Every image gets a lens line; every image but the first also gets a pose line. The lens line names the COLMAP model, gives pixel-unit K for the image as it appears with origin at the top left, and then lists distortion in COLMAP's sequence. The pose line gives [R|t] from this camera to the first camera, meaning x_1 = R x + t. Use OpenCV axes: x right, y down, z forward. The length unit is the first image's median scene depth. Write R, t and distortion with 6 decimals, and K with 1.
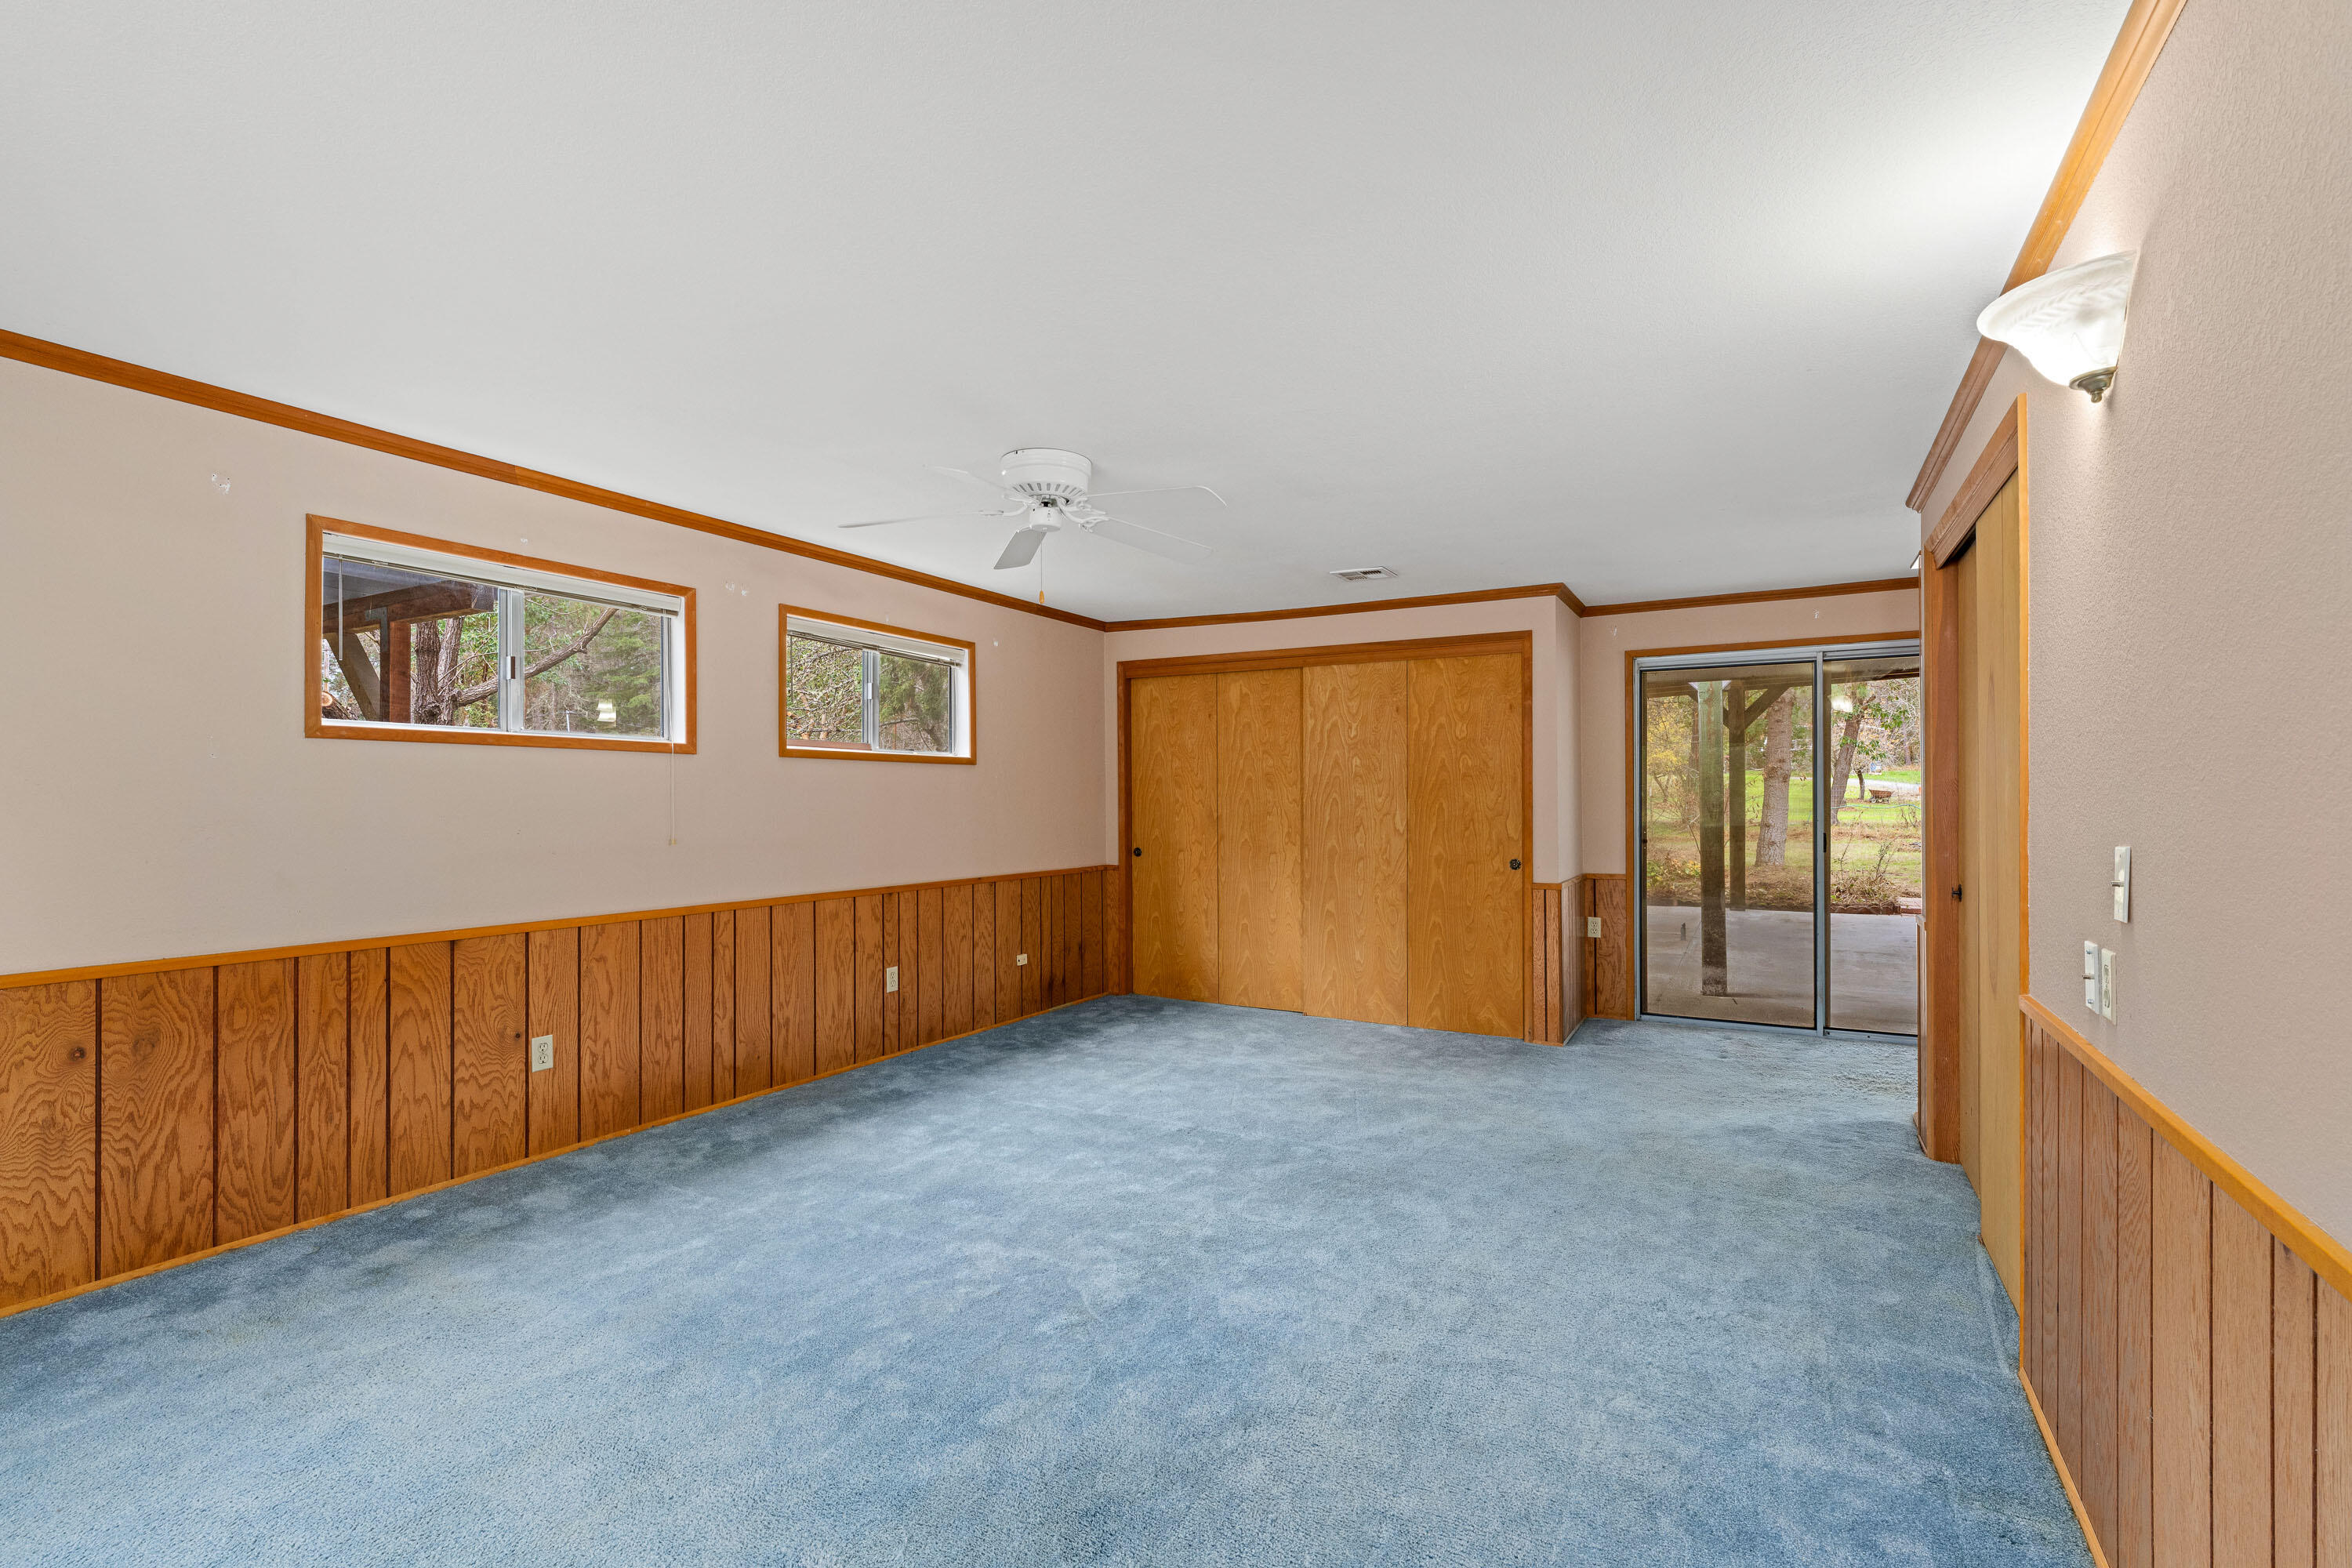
lens RADIAL K [[1059.9, 0, 1184.5], [0, 1059.9, 785.7], [0, 0, 1]] dist [0.000480, -0.000109]
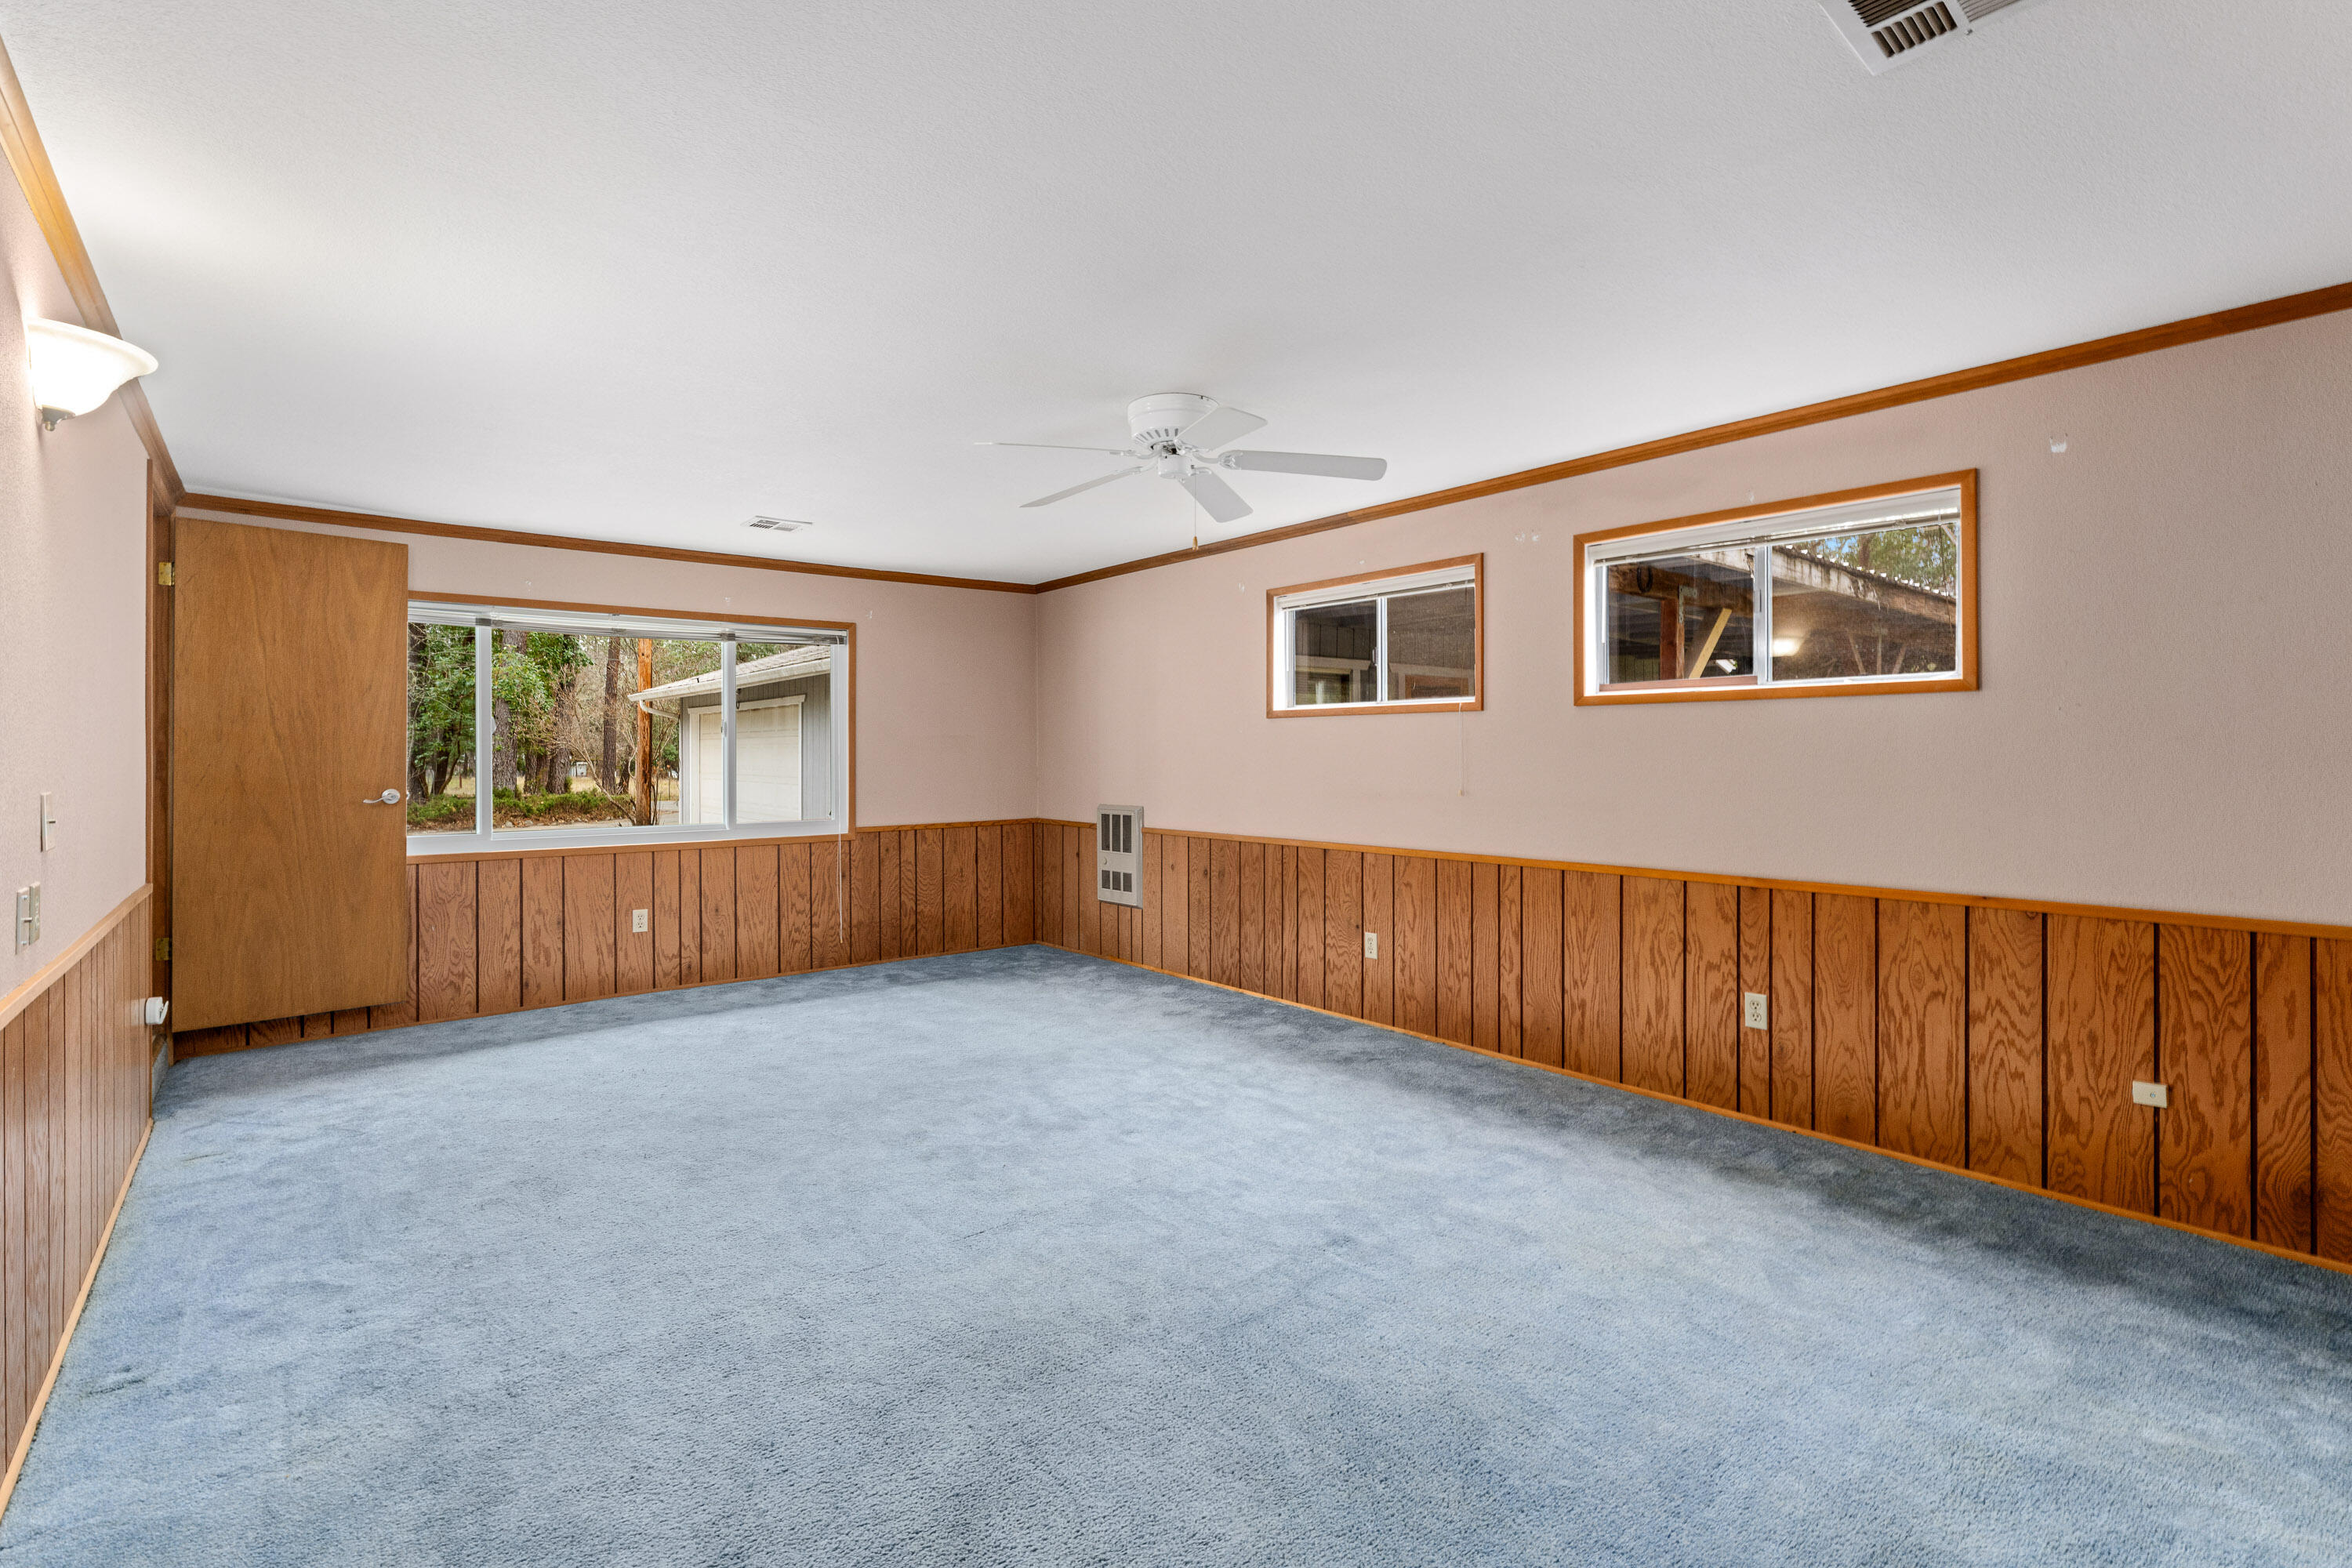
lens RADIAL K [[1059.9, 0, 1186.9], [0, 1059.9, 777.2], [0, 0, 1]] dist [0.000480, -0.000109]
pose [[-0.357809, 0.012573, -0.933710, 0.625150], [0.007780, 0.999915, 0.010483, 0.021842], [0.933762, -0.003514, -0.357876, 1.099508]]
